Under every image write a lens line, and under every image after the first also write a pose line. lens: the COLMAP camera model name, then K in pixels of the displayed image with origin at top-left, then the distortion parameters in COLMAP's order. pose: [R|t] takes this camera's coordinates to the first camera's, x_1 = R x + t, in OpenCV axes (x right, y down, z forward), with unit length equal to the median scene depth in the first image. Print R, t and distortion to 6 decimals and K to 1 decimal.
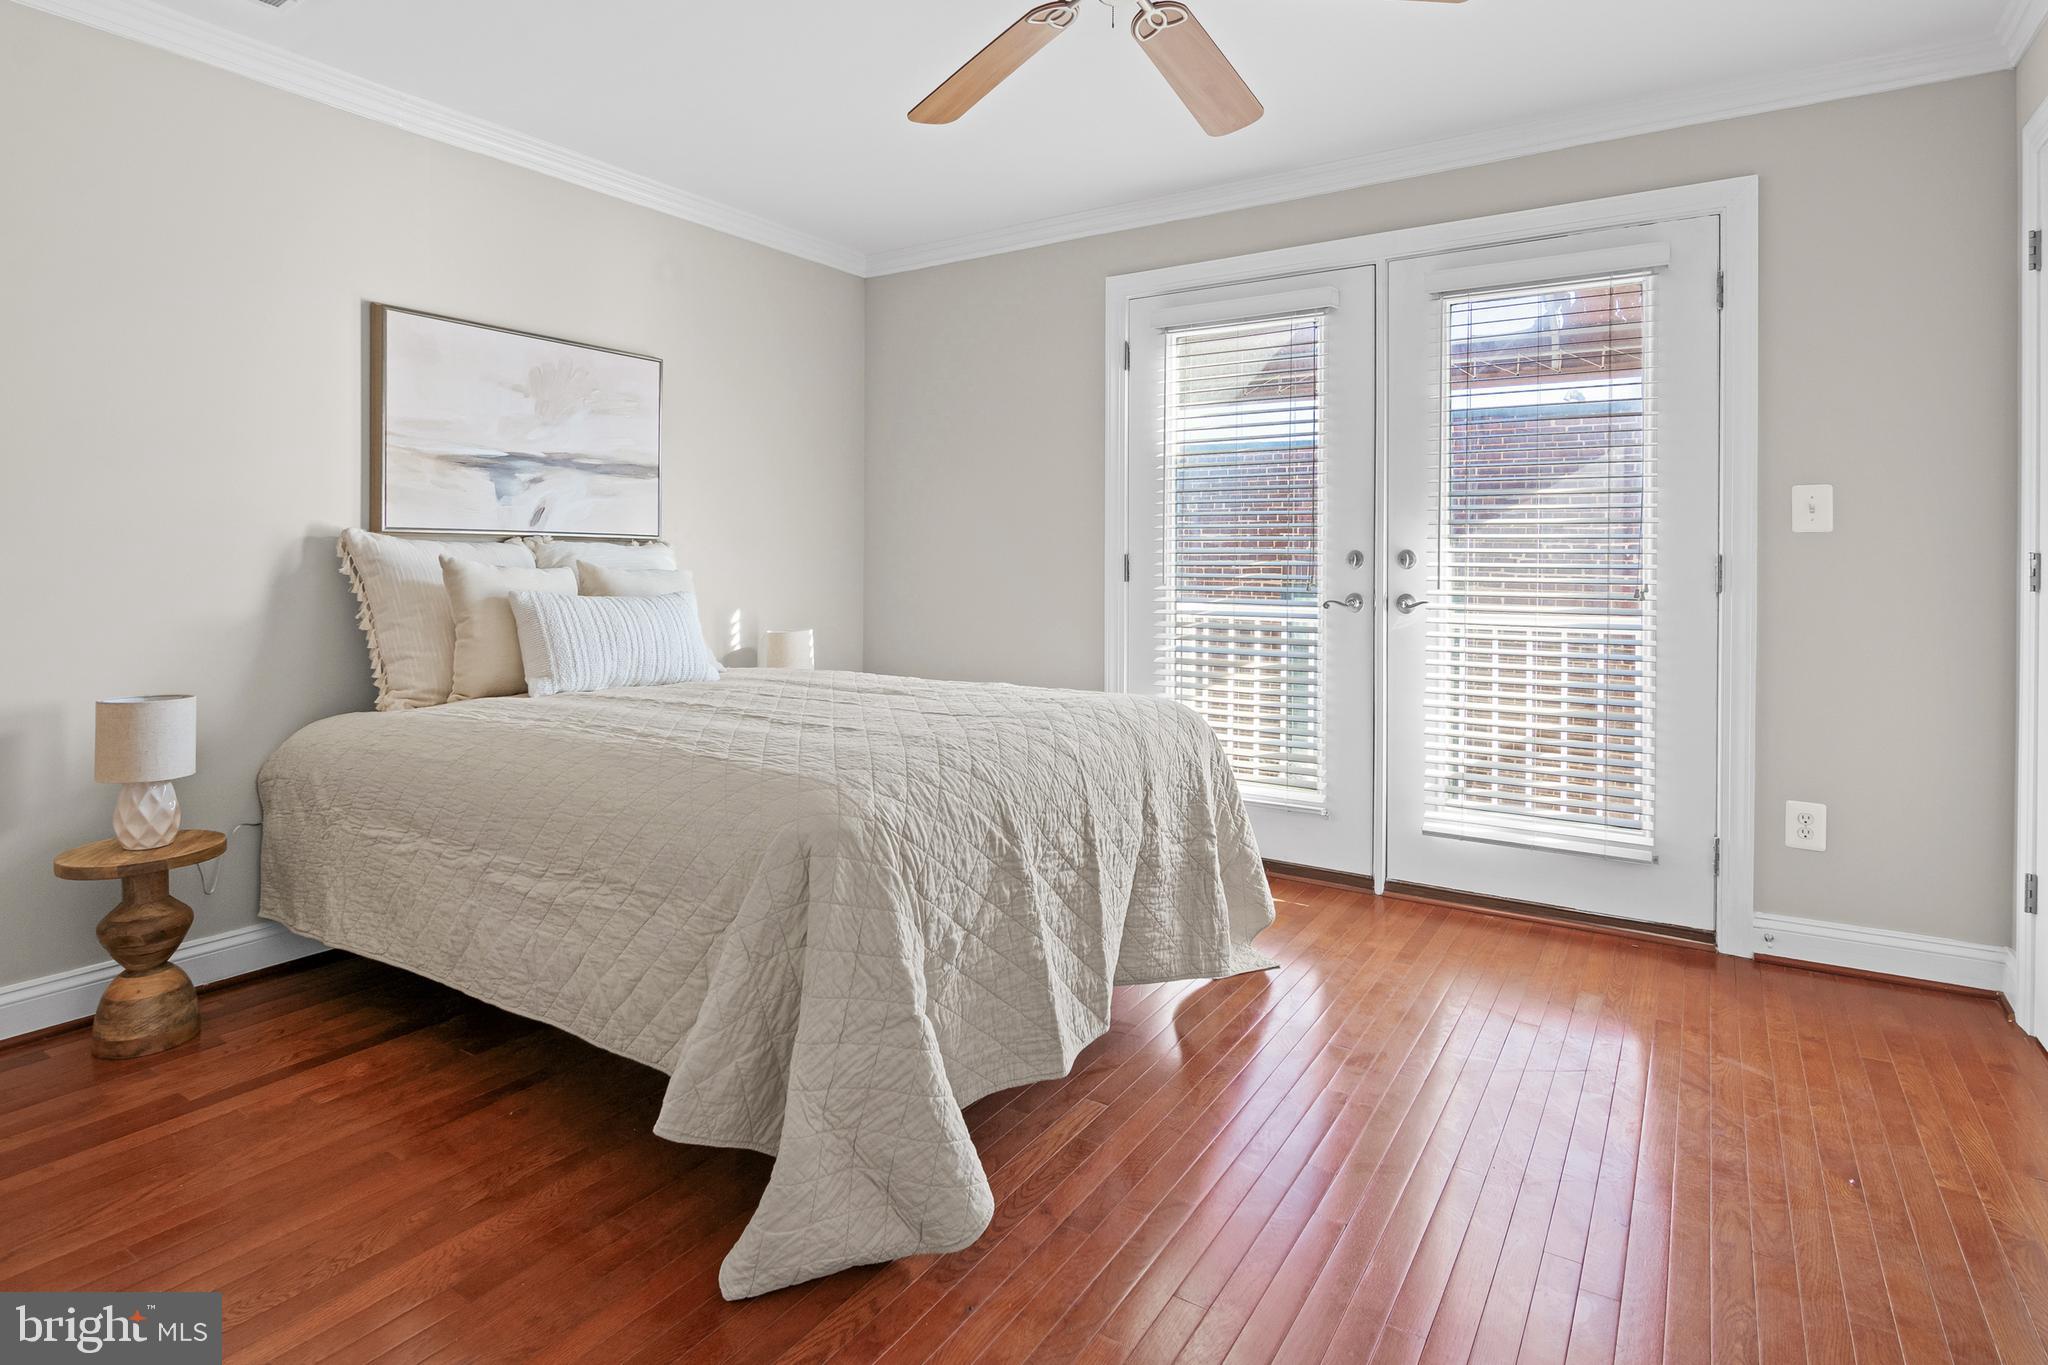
lens RADIAL K [[1074.3, 0, 1014.4], [0, 1074.3, 558.8], [0, 0, 1]] dist [0.002333, 0.000296]
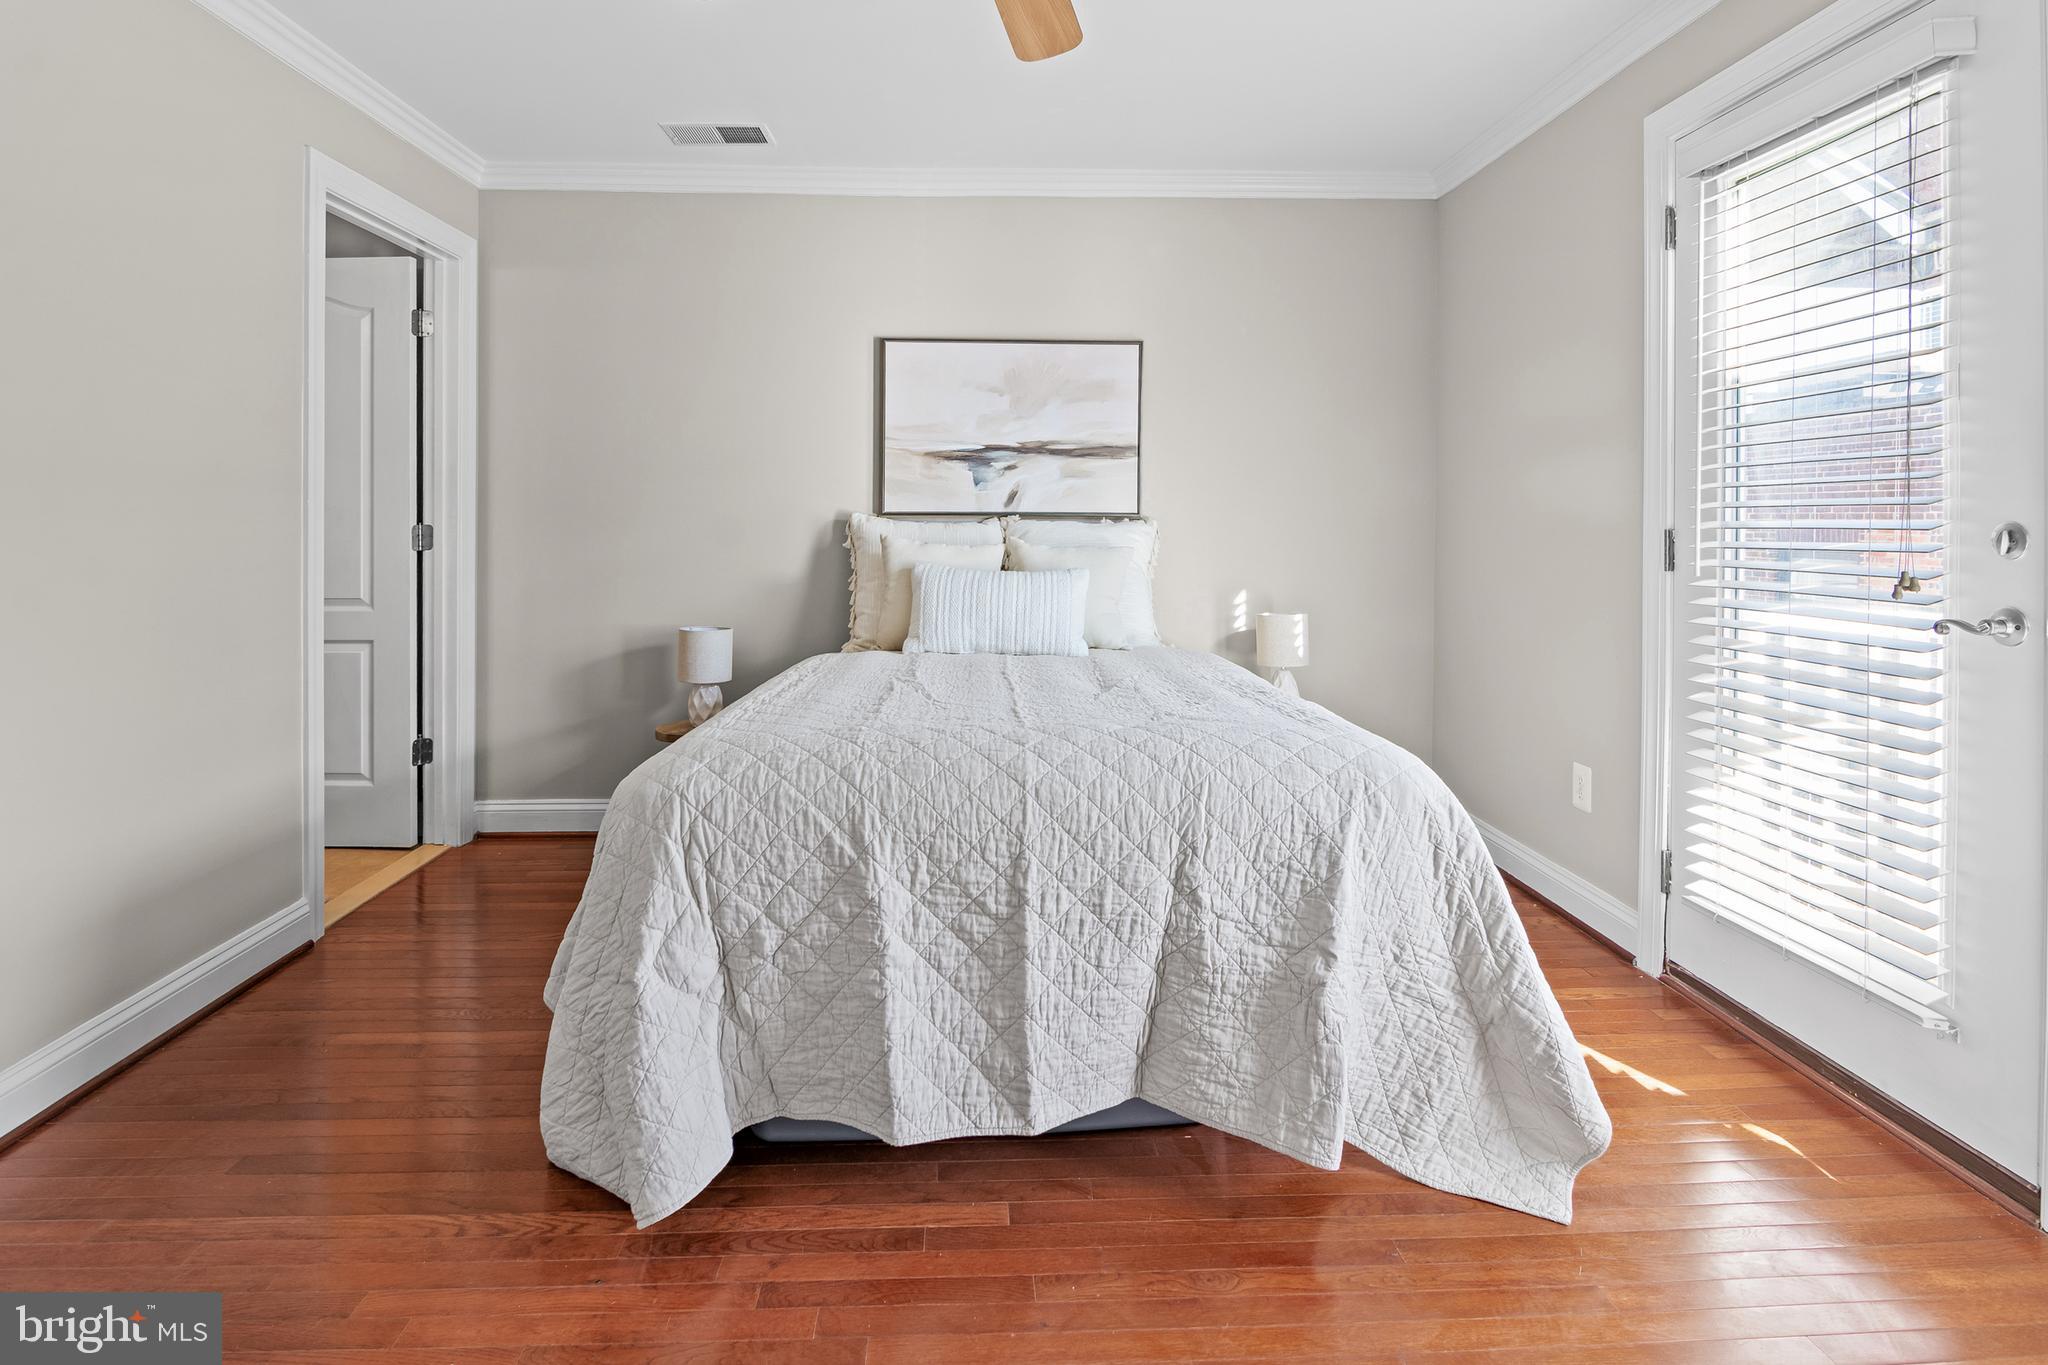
lens RADIAL K [[1047.7, 0, 975.6], [0, 1047.7, 533.6], [0, 0, 1]] dist [0.031133, -0.031076]
pose [[0.569642, 0.000177, -0.821893, 0.620574], [0.002992, 0.999993, 0.002289, -0.007123], [0.821887, -0.003763, 0.569638, 0.459505]]
